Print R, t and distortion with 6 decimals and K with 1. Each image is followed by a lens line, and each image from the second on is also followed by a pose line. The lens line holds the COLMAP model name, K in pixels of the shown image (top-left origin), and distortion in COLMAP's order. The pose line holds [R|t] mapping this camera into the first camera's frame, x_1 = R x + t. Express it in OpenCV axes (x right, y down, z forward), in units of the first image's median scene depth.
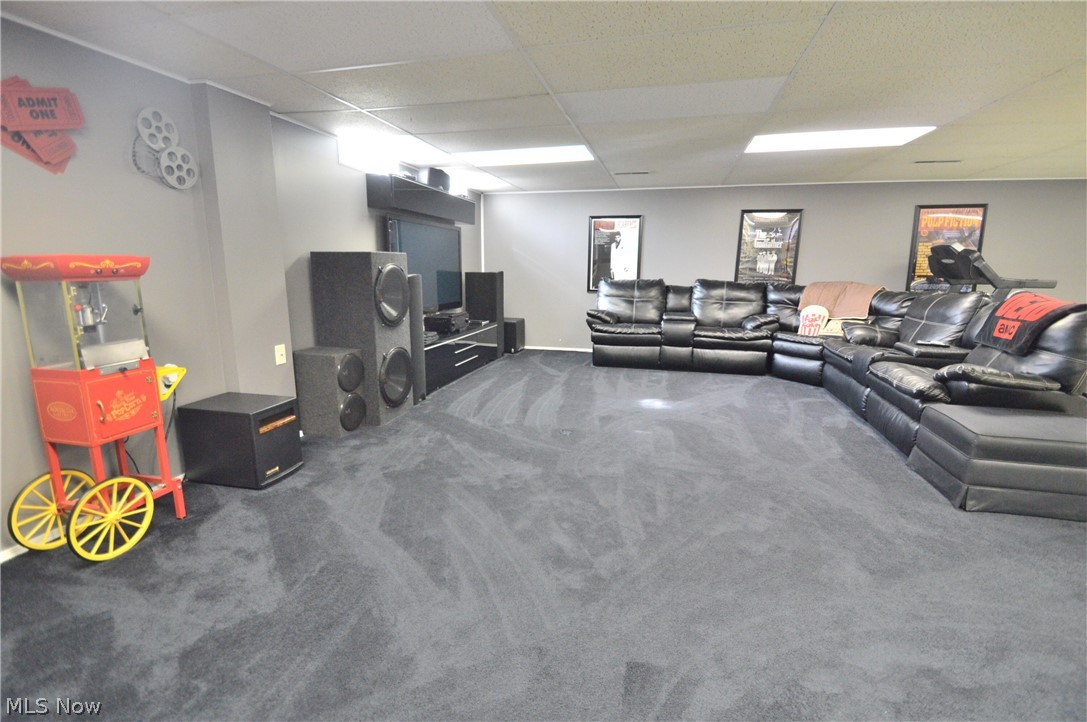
lens RADIAL K [[482.9, 0, 540.6], [0, 482.9, 355.4], [0, 0, 1]] dist [0.015076, -0.017473]
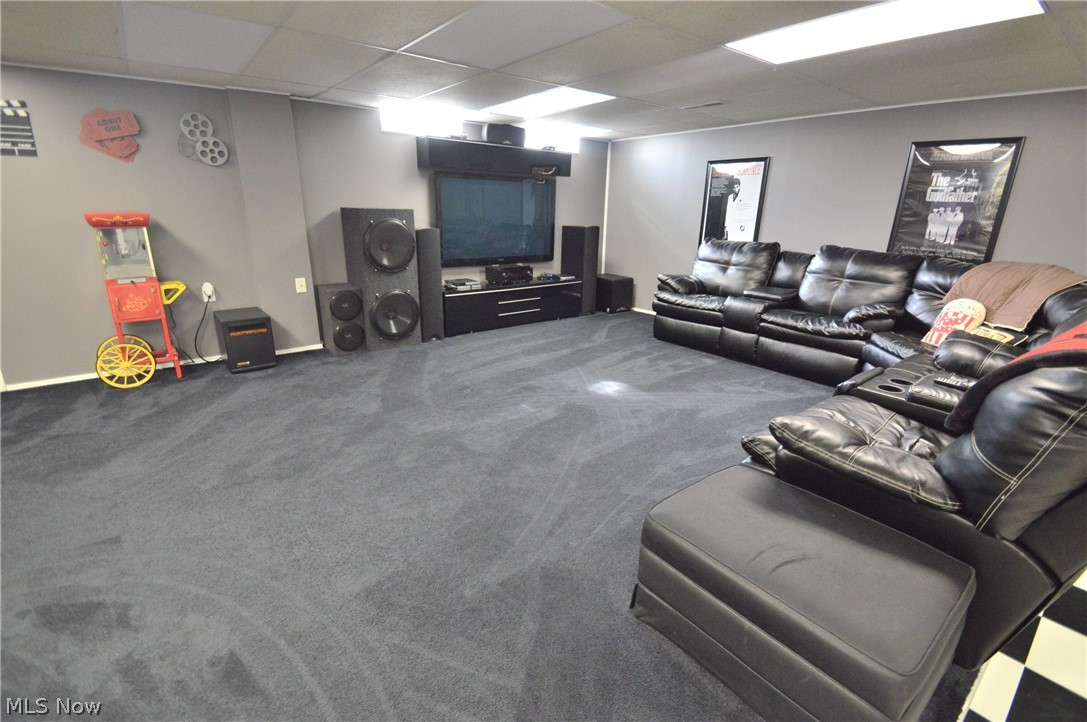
lens RADIAL K [[482.9, 0, 540.6], [0, 482.9, 355.4], [0, 0, 1]] dist [0.015076, -0.017473]
pose [[0.797480, 0.184624, -0.574403, 0.690130], [-0.124445, 0.981893, 0.142825, -0.072880], [0.590372, -0.042419, 0.806016, 0.246317]]
